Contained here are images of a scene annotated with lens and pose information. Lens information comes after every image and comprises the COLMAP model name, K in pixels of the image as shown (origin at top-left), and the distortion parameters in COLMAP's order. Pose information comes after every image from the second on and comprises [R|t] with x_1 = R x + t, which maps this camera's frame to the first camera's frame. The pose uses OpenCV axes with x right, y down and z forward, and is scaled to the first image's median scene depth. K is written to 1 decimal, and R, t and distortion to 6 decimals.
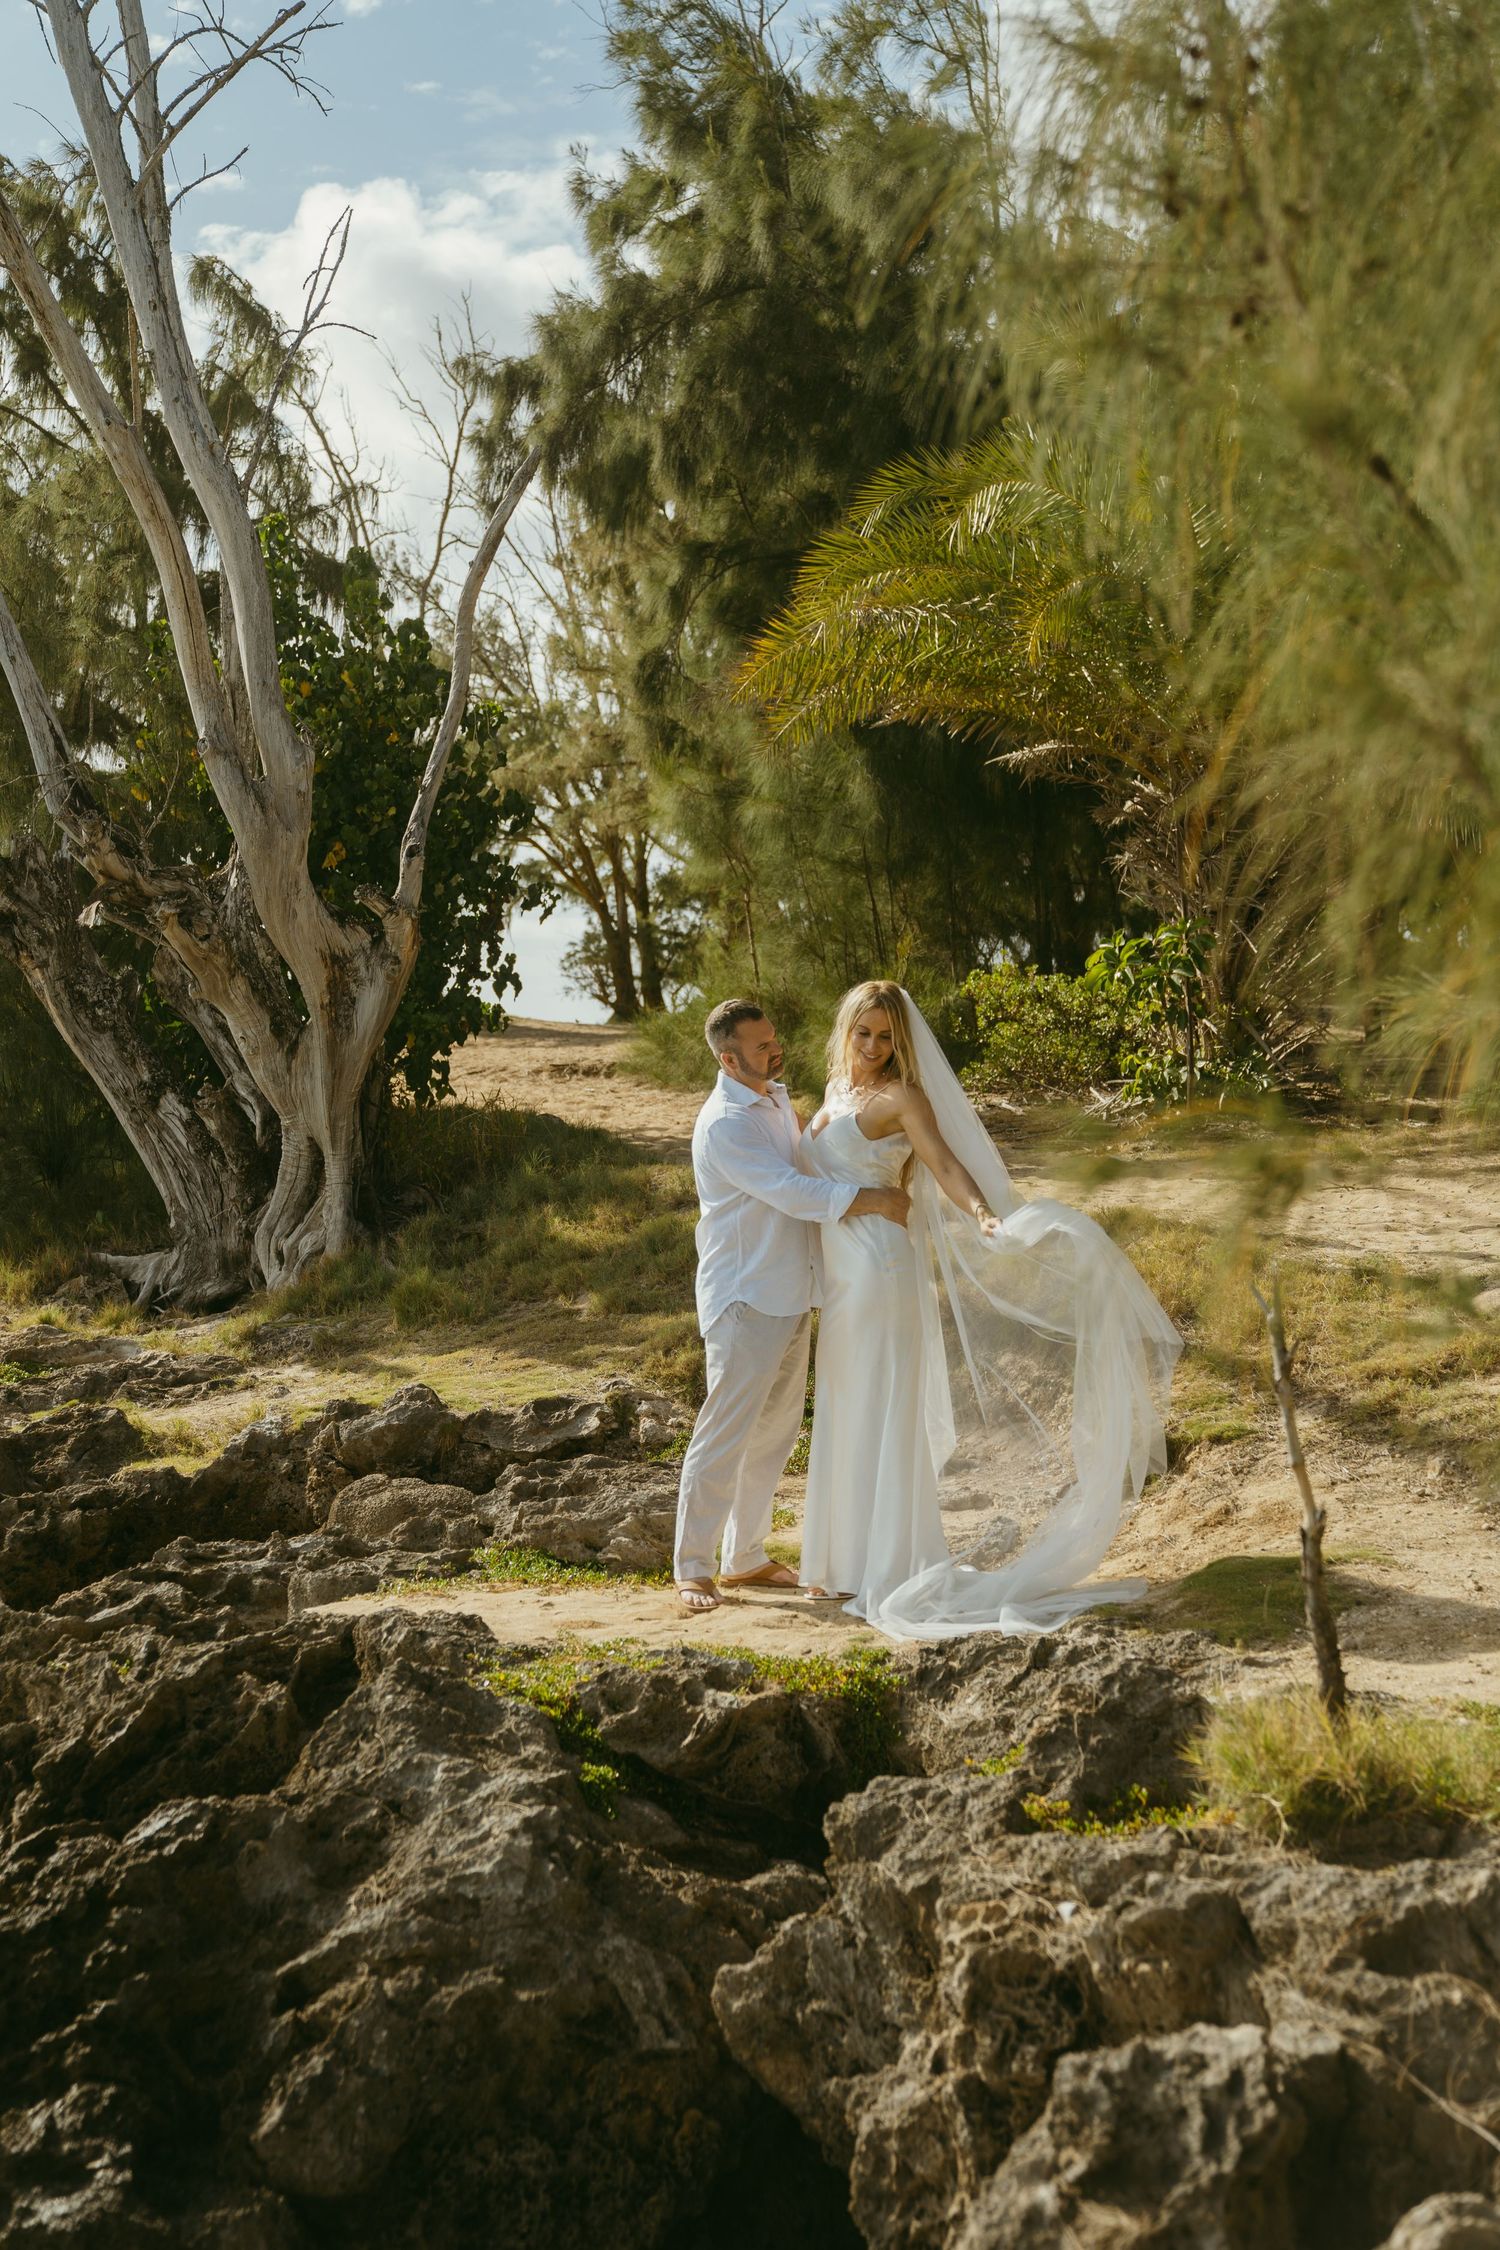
lens RADIAL K [[3081.0, 0, 750.0], [0, 3081.0, 1125.0], [0, 0, 1]] dist [0.009458, 0.007715]
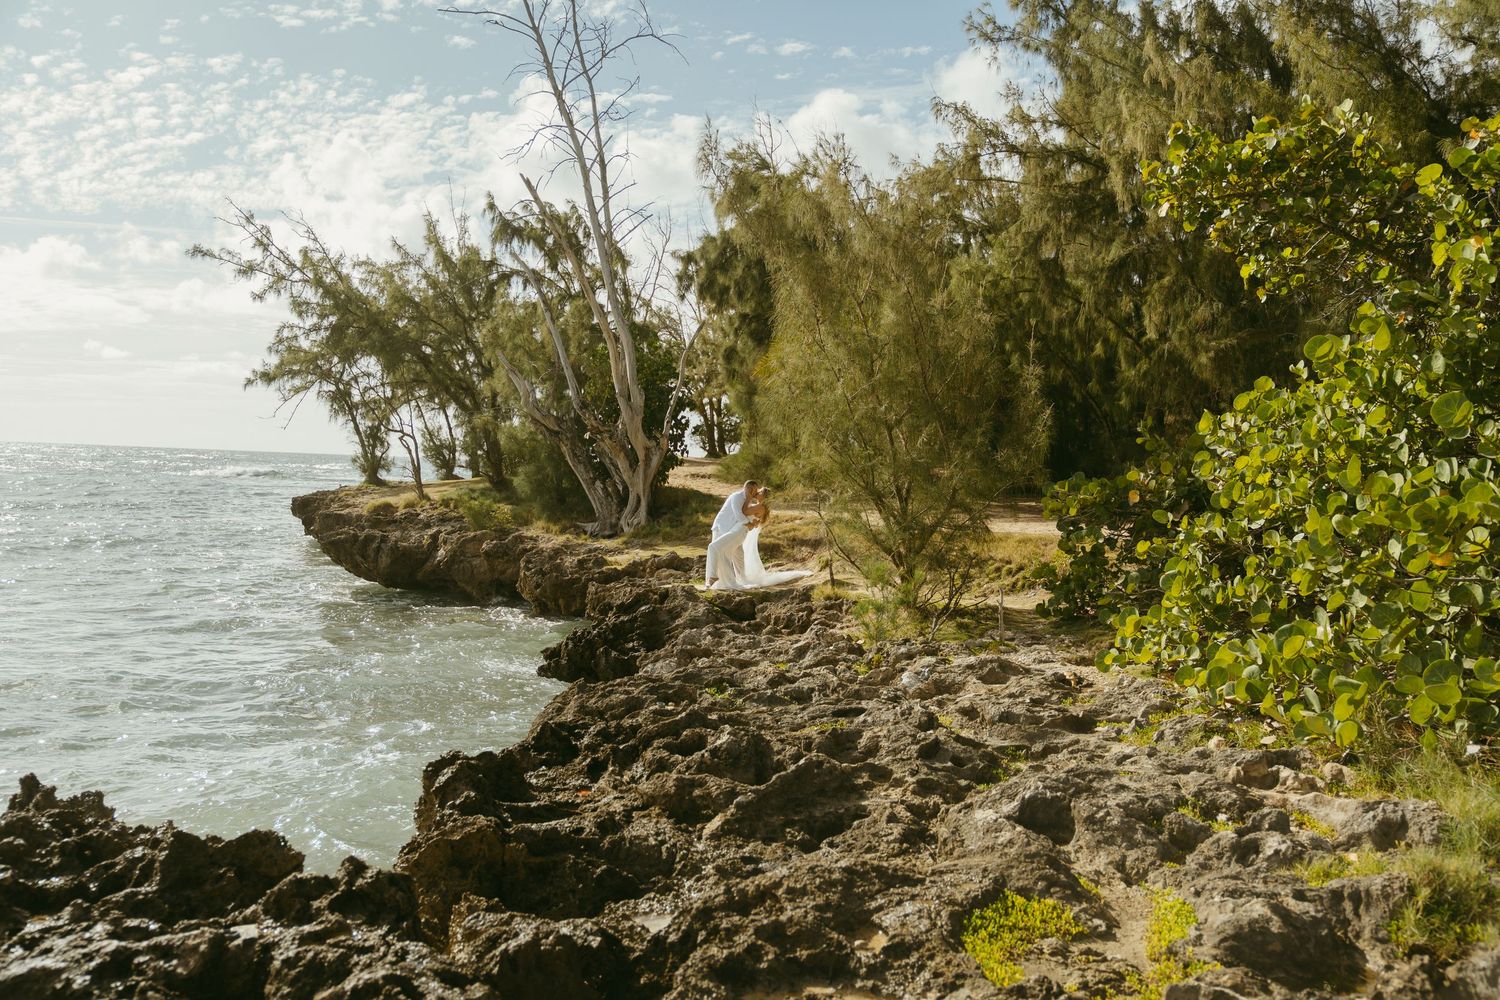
lens RADIAL K [[1294.1, 0, 750.0], [0, 1294.1, 500.0], [0, 0, 1]] dist [-0.000517, -0.000054]
pose [[0.999178, 0.040178, -0.005402, 0.007303], [-0.040161, 0.999188, 0.003123, 0.001234], [0.005523, -0.002903, 0.999981, -0.616441]]
